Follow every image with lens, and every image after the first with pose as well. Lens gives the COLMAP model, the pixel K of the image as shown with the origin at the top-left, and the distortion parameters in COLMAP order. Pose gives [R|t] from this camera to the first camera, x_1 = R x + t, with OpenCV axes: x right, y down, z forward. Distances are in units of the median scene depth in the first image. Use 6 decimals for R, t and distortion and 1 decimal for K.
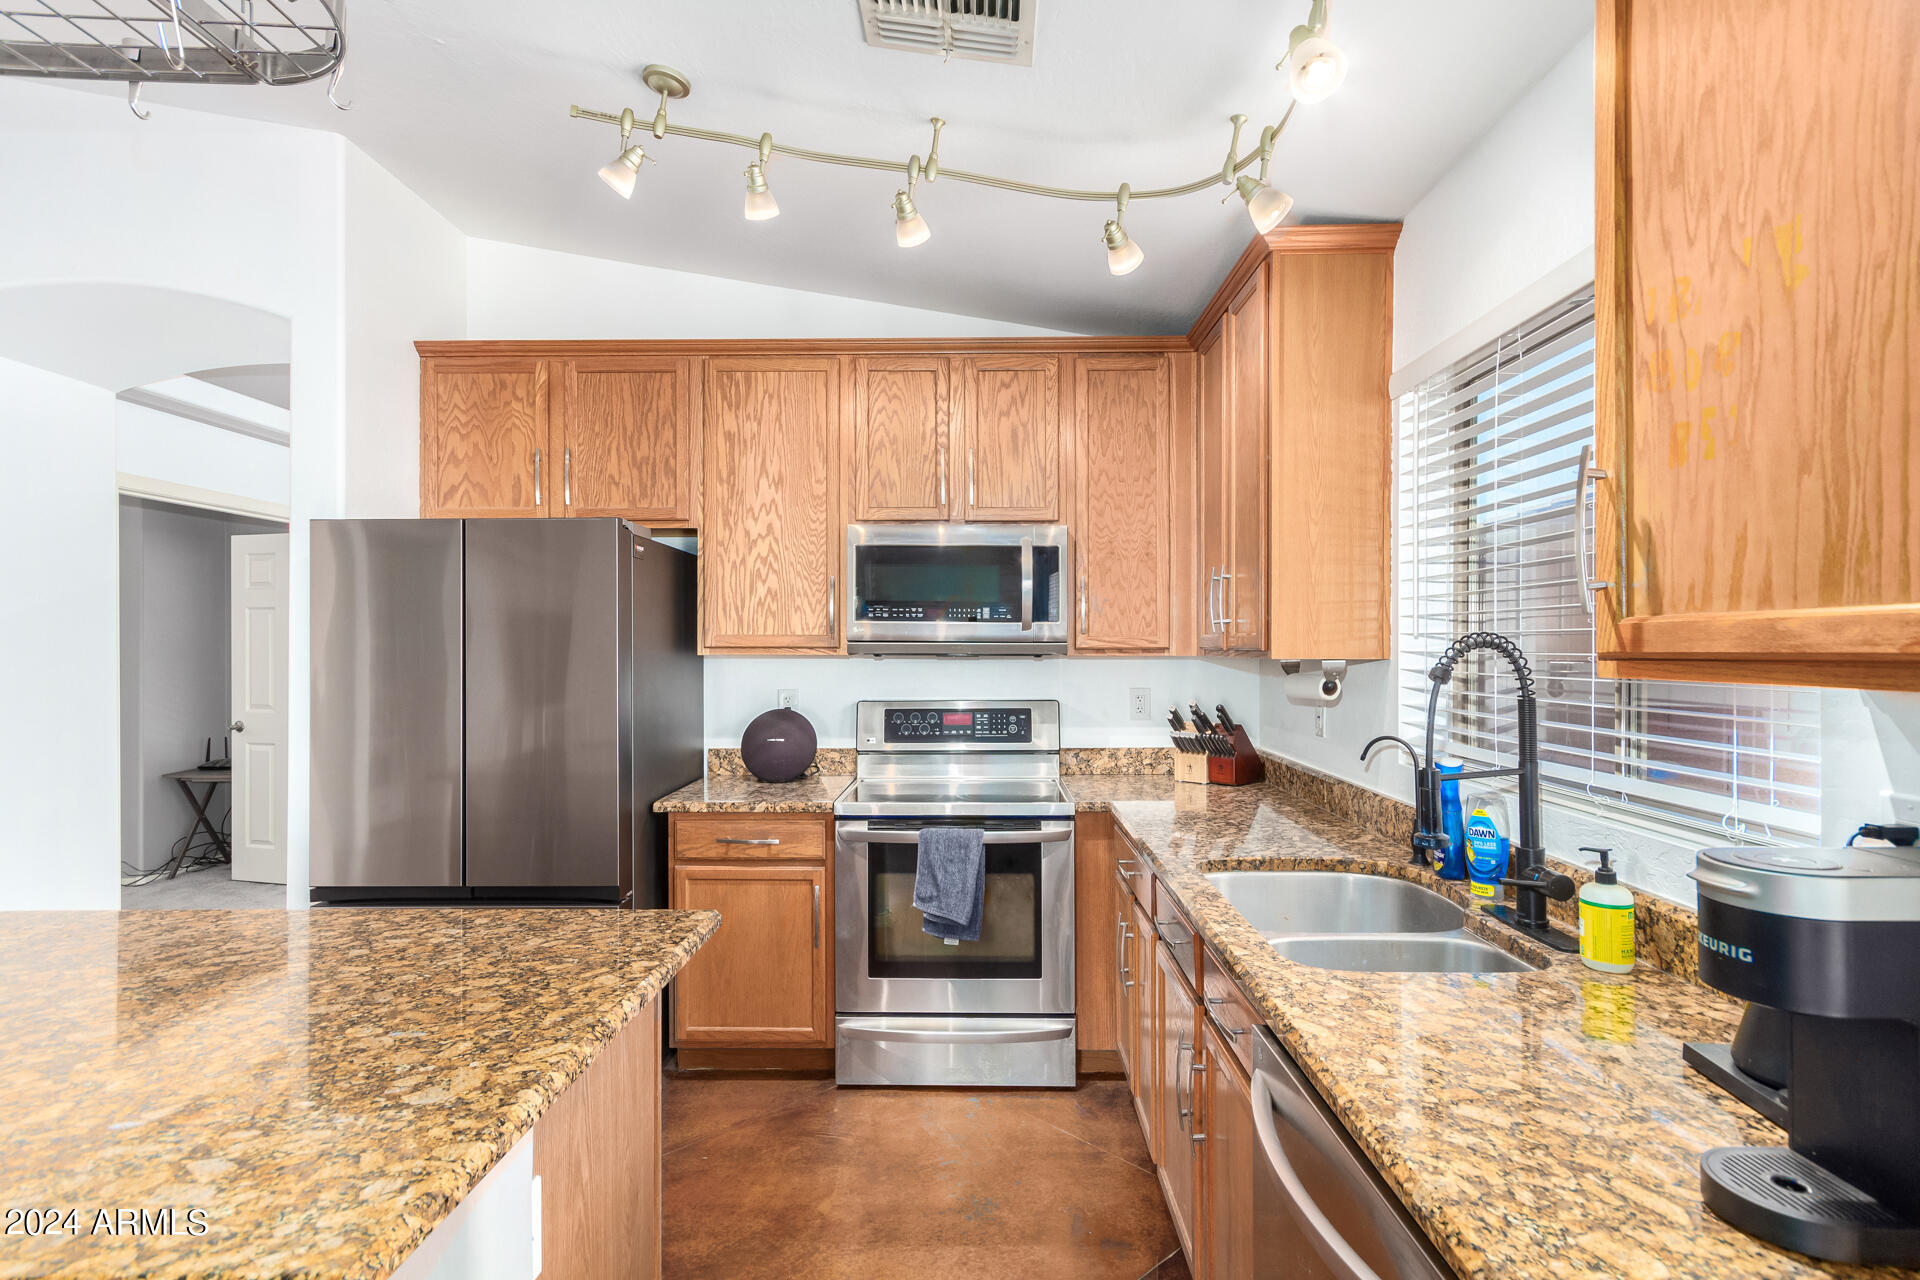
lens RADIAL K [[942.8, 0, 947.8], [0, 942.8, 647.0], [0, 0, 1]] dist [0.000451, 0.000318]
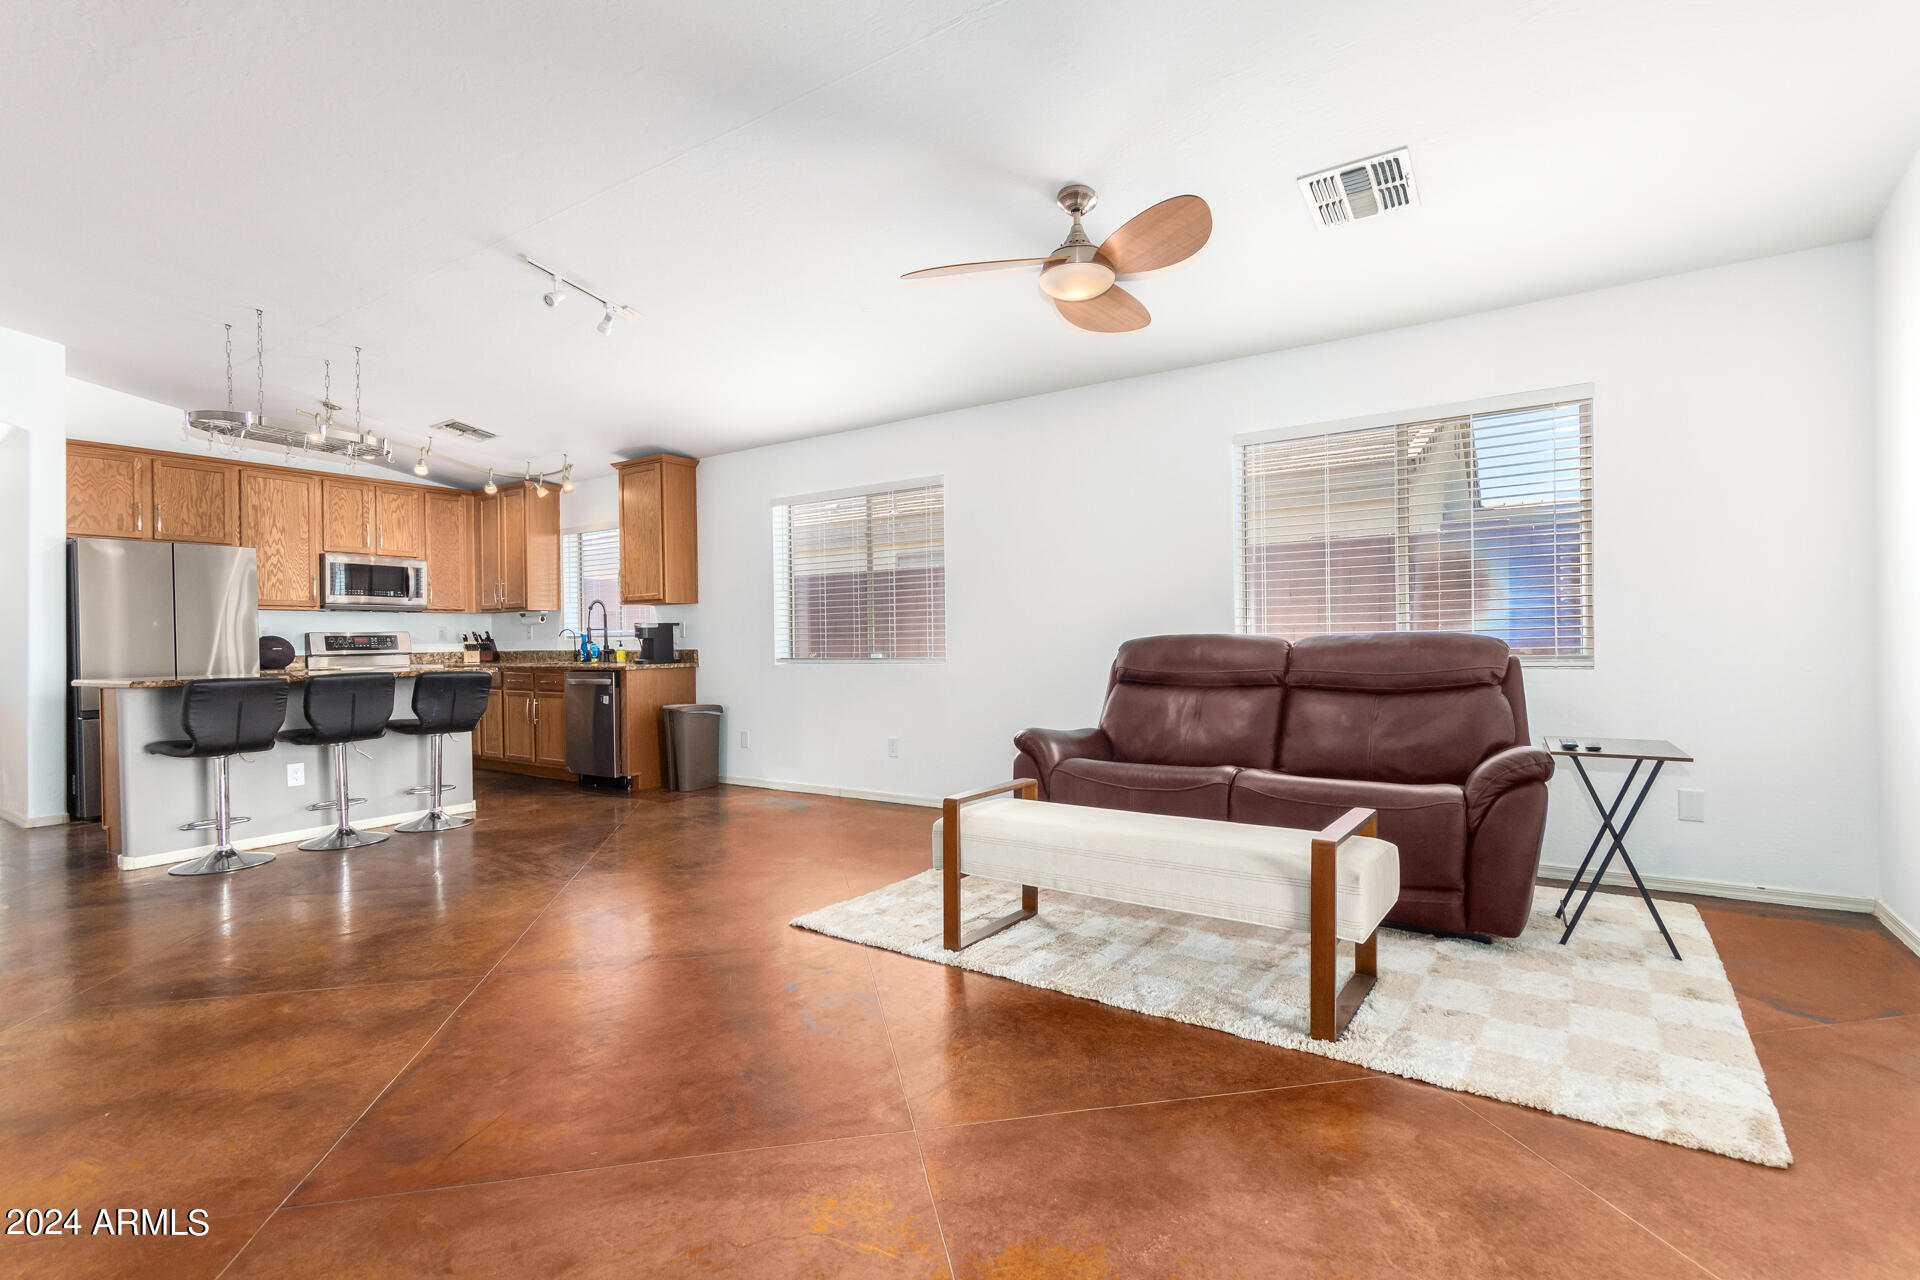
lens RADIAL K [[926.8, 0, 956.3], [0, 926.8, 663.2], [0, 0, 1]] dist [0.026887, 0.000349]
pose [[0.545530, -0.031903, 0.837484, -1.167740], [0.017026, 0.999491, 0.026983, 0.101472], [-0.837919, -0.000461, 0.545795, -1.509721]]
